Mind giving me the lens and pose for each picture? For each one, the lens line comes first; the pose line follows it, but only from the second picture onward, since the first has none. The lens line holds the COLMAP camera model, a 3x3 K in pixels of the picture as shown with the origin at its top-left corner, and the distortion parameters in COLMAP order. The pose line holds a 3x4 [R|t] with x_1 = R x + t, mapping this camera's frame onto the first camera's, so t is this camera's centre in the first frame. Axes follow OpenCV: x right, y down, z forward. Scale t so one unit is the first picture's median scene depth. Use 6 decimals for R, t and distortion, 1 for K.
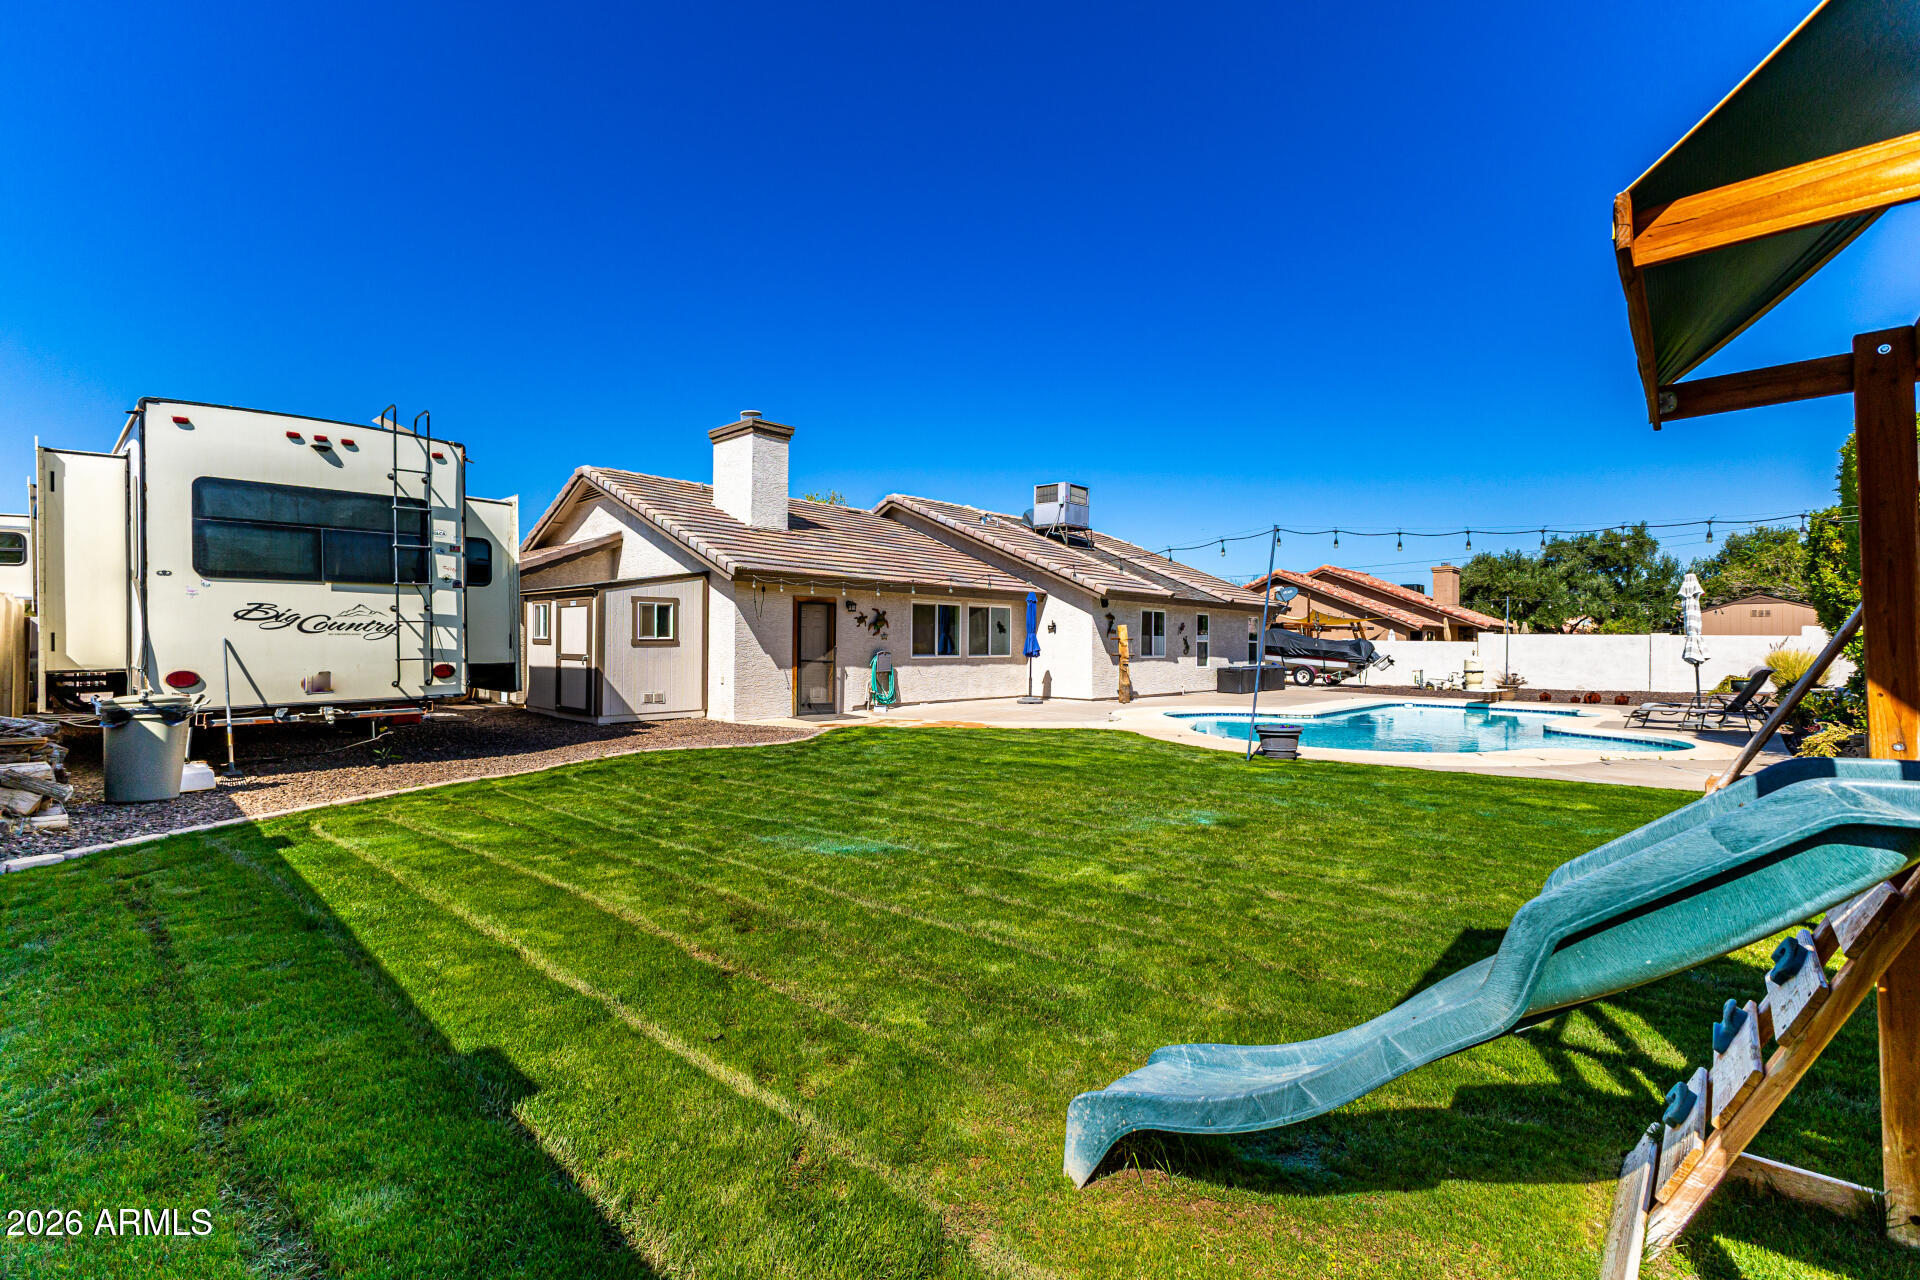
lens RADIAL K [[819.9, 0, 960.0], [0, 819.9, 640.0], [0, 0, 1]] dist [0.002487, -0.000375]
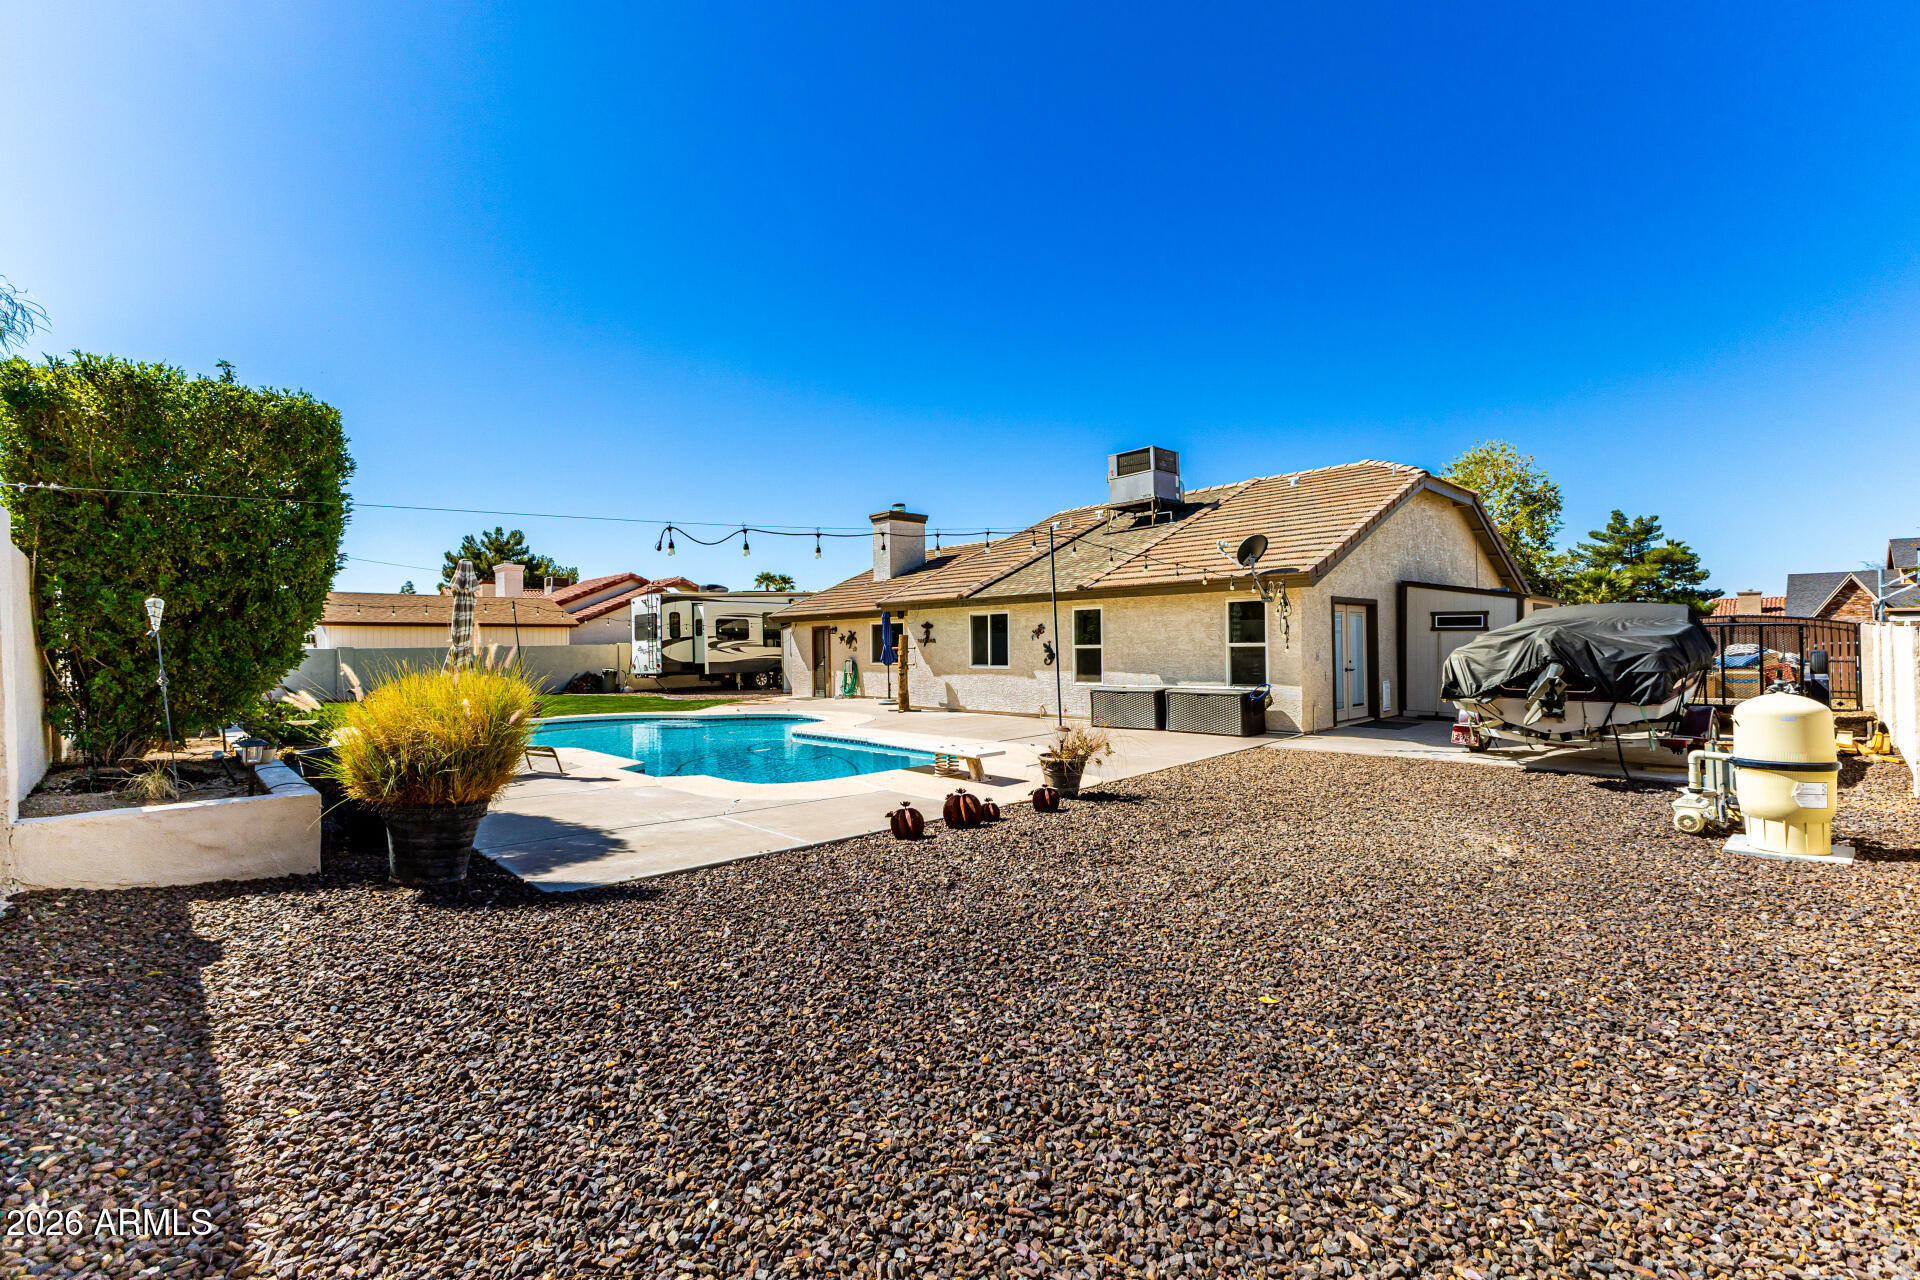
lens RADIAL K [[819.9, 0, 960.0], [0, 819.9, 640.0], [0, 0, 1]] dist [0.002487, -0.000375]
pose [[-0.045873, -0.014553, -0.998841, 1.250934], [0.019387, 0.999693, -0.015455, 0.005161], [0.998759, -0.020073, -0.045577, 1.154827]]
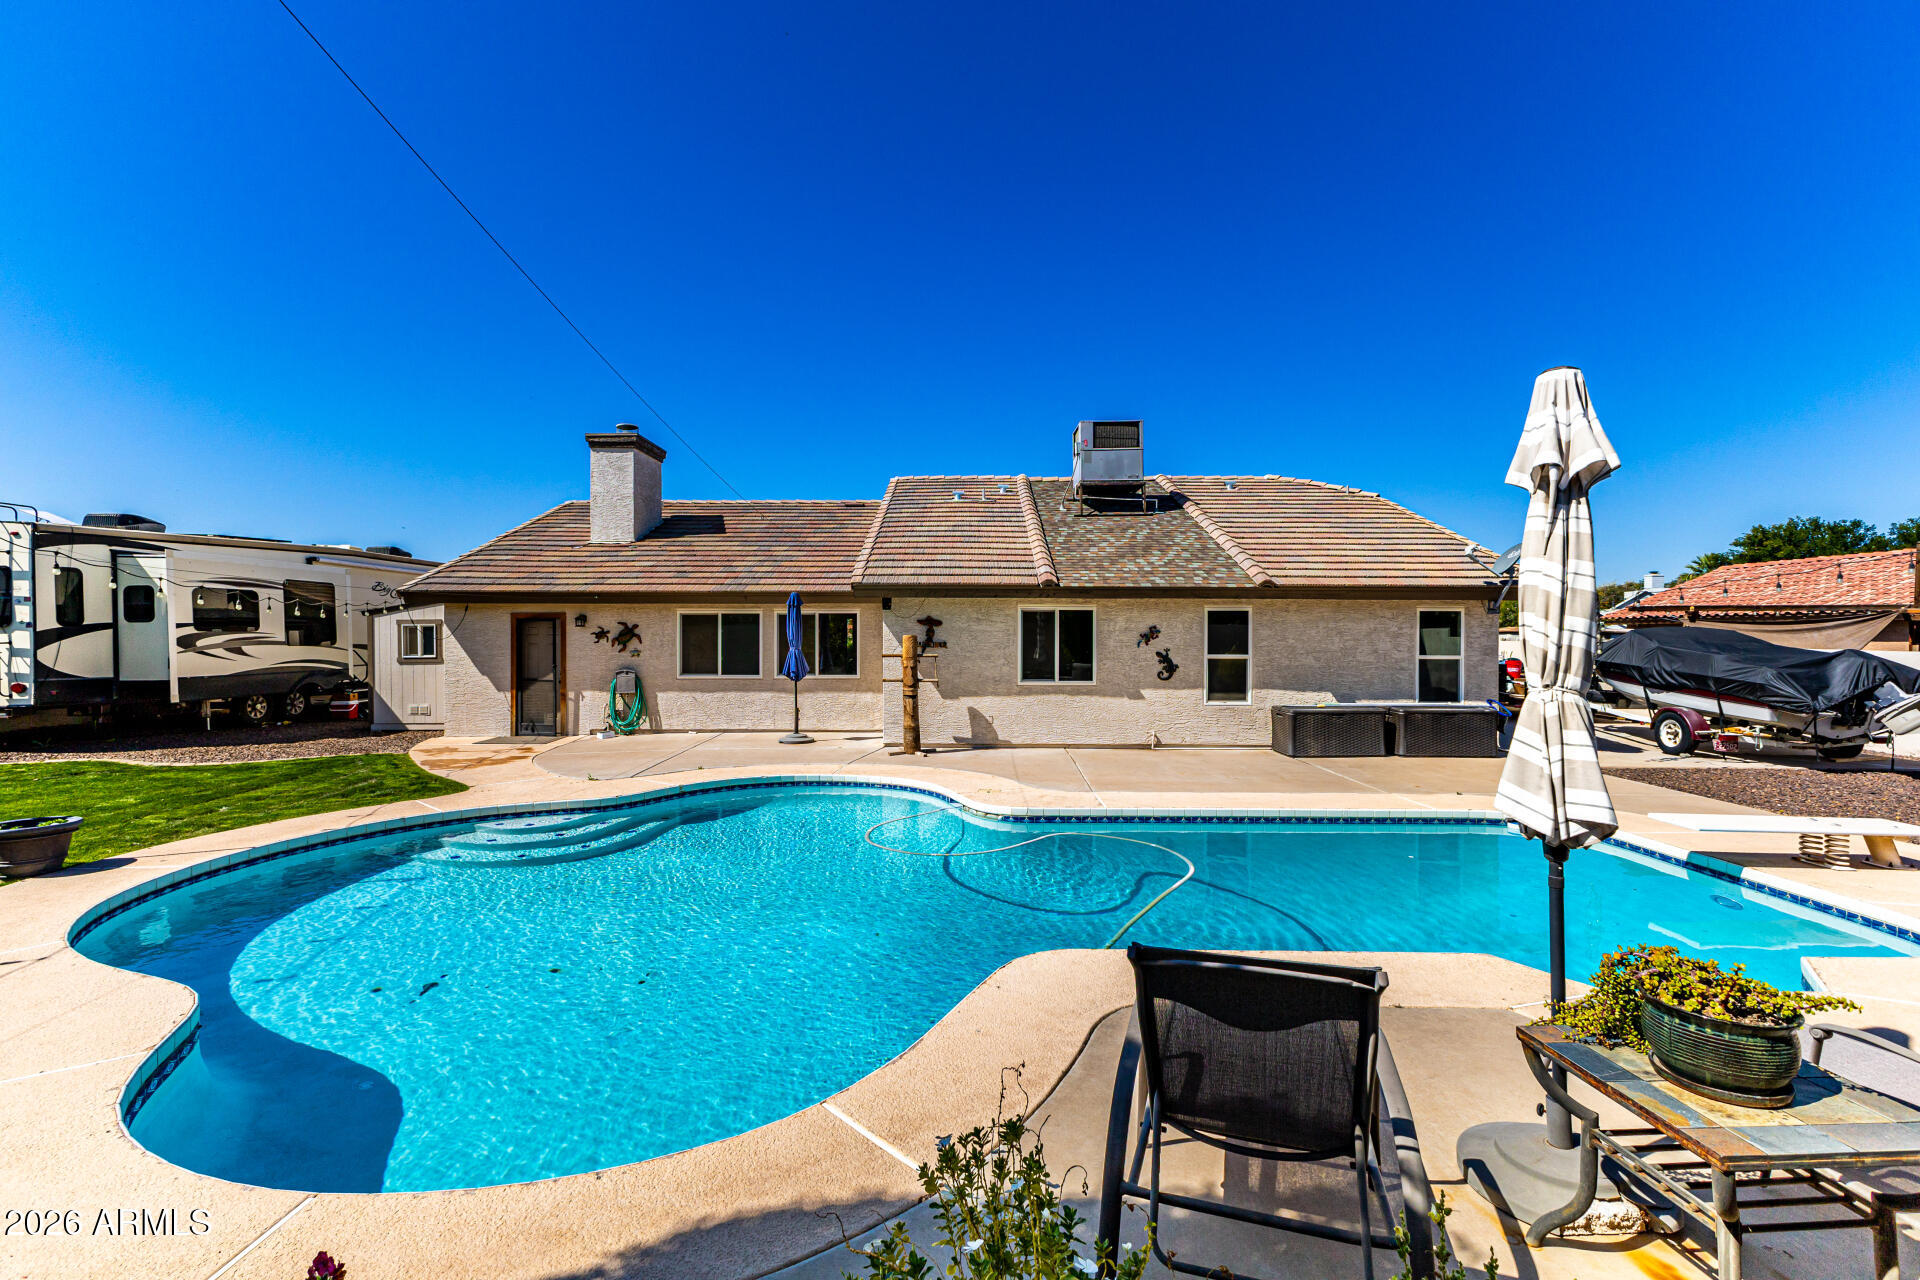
lens RADIAL K [[819.9, 0, 960.0], [0, 819.9, 640.0], [0, 0, 1]] dist [0.002487, -0.000375]
pose [[0.679102, -0.002286, -0.734040, 0.730766], [0.008455, 0.999953, 0.004707, -0.018351], [0.733995, -0.009403, 0.679090, 0.604858]]
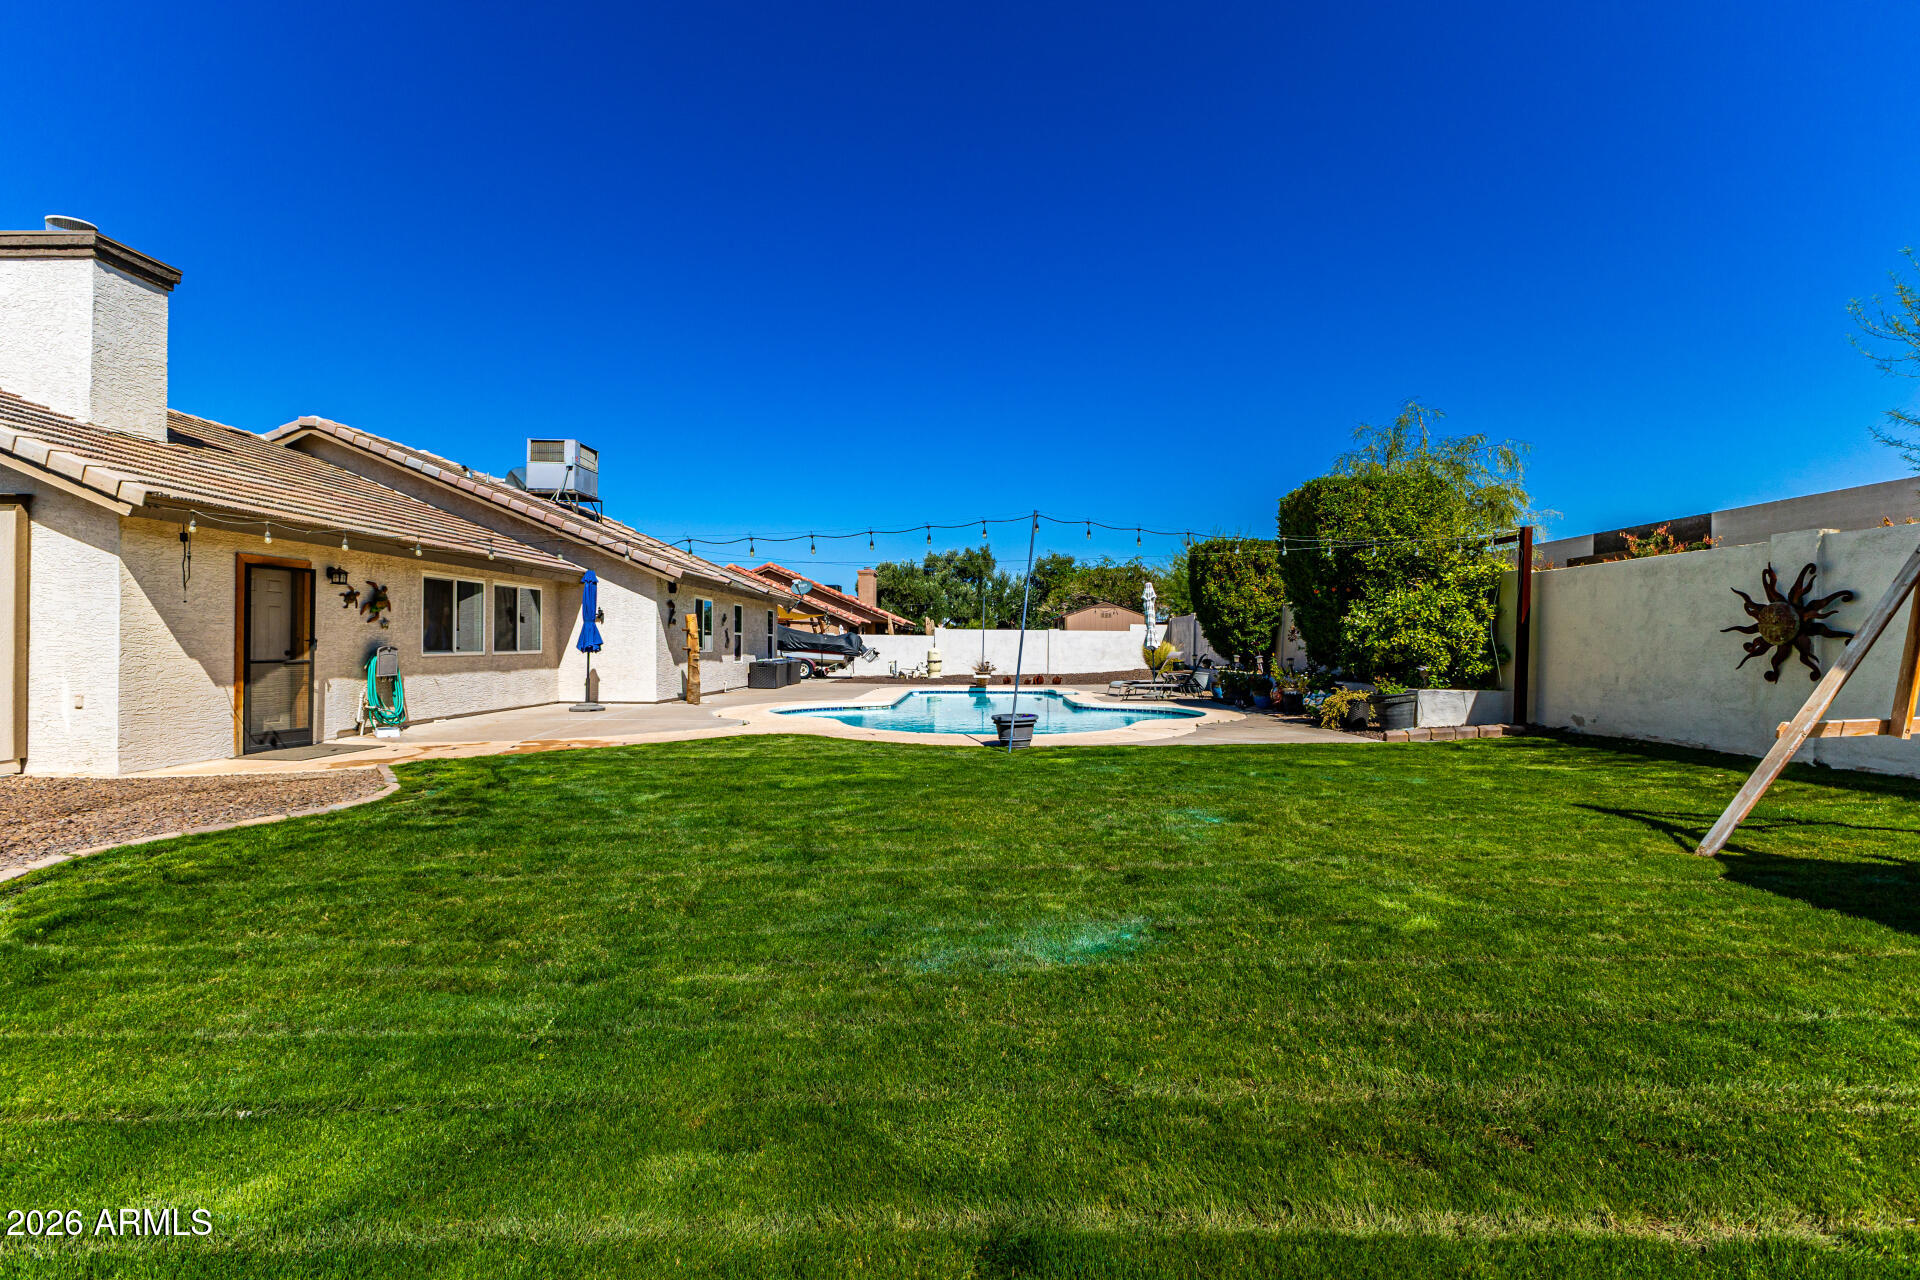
lens RADIAL K [[819.9, 0, 960.0], [0, 819.9, 640.0], [0, 0, 1]] dist [0.002487, -0.000375]
pose [[0.743422, -0.002666, 0.668817, -0.176045], [0.000114, 0.999993, 0.003860, 0.005738], [-0.668823, -0.002793, 0.743417, 0.171761]]
